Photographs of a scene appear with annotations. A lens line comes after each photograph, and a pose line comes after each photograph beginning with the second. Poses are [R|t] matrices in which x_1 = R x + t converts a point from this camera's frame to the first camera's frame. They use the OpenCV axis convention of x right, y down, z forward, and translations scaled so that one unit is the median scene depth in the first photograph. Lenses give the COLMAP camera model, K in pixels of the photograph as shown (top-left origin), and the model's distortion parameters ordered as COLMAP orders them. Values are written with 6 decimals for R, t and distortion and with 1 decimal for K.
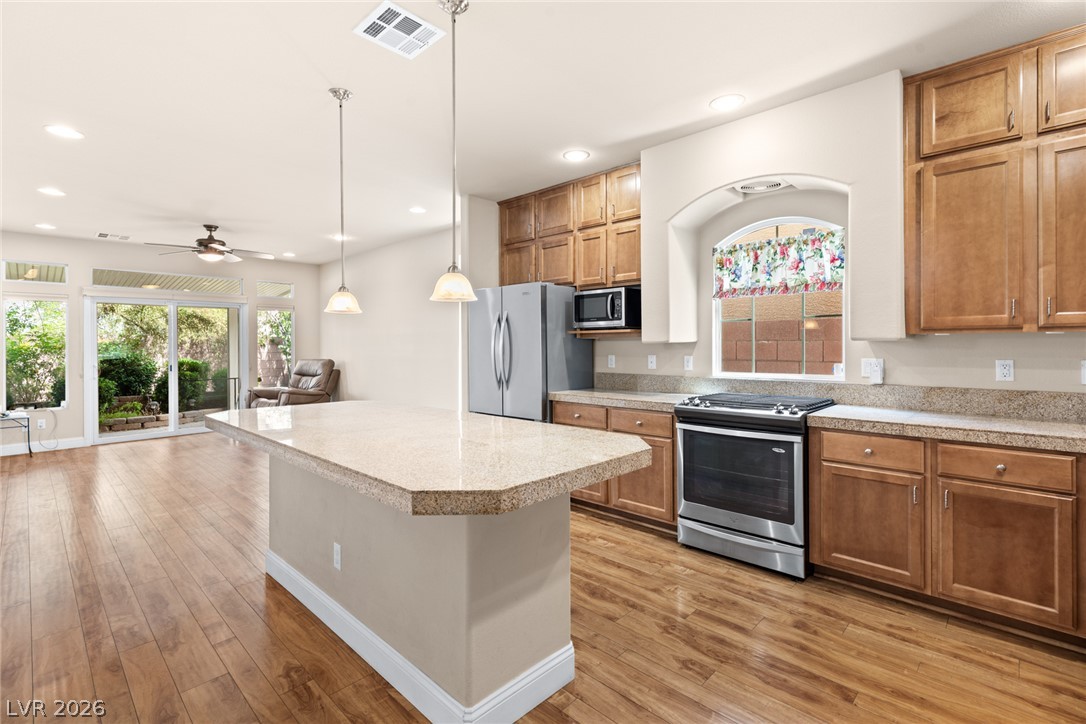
lens RADIAL K [[497.2, 0, 548.0], [0, 497.2, 344.7], [0, 0, 1]] dist [0.008275, -0.001568]
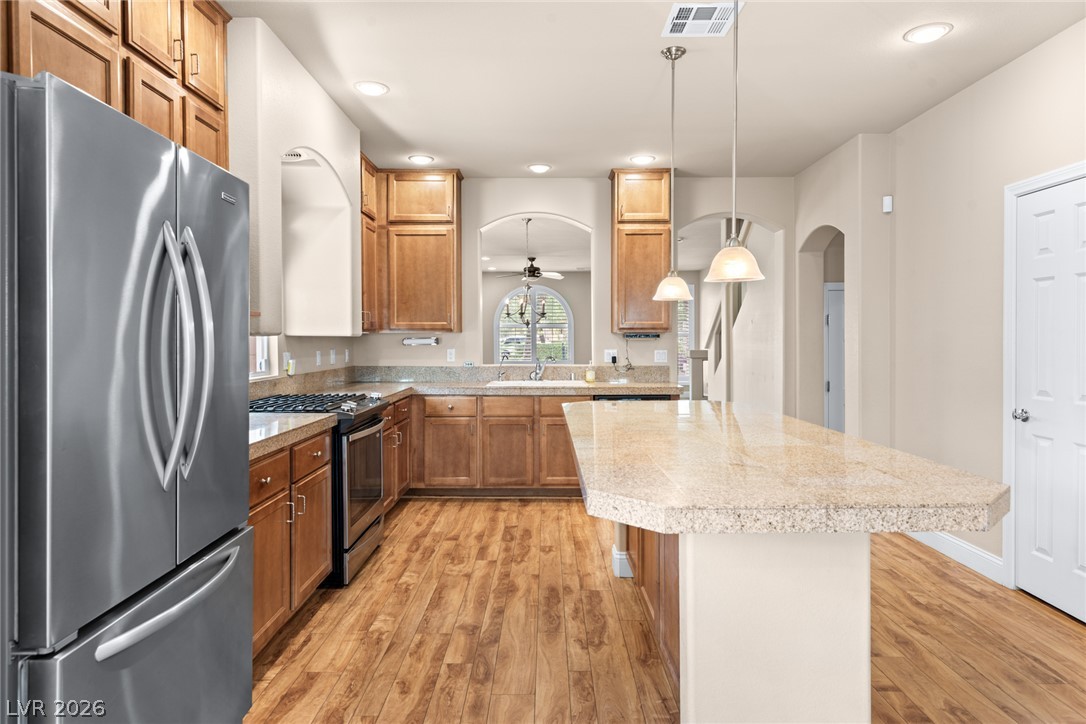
lens RADIAL K [[653.2, 0, 540.7], [0, 653.2, 344.7], [0, 0, 1]] dist [0.000688, -0.000551]
pose [[-0.687362, 0.002052, 0.726312, -0.819814], [0.006095, 0.999977, 0.002942, 0.010699], [-0.726289, 0.006449, -0.687359, 1.704843]]
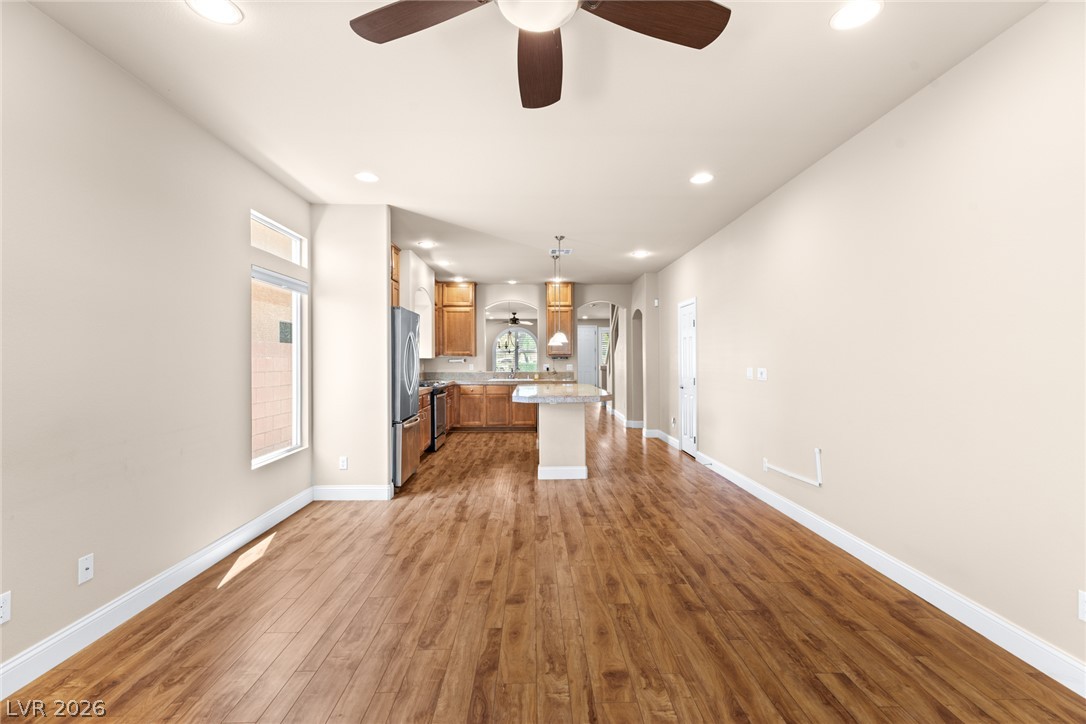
lens RADIAL K [[497.2, 0, 540.1], [0, 497.2, 353.2], [0, 0, 1]] dist [0.008275, -0.001568]
pose [[-0.703117, 0.018178, 0.710842, -1.819968], [0.007216, 0.999804, -0.018429, 0.019518], [-0.711038, -0.007828, -0.703110, 2.506709]]
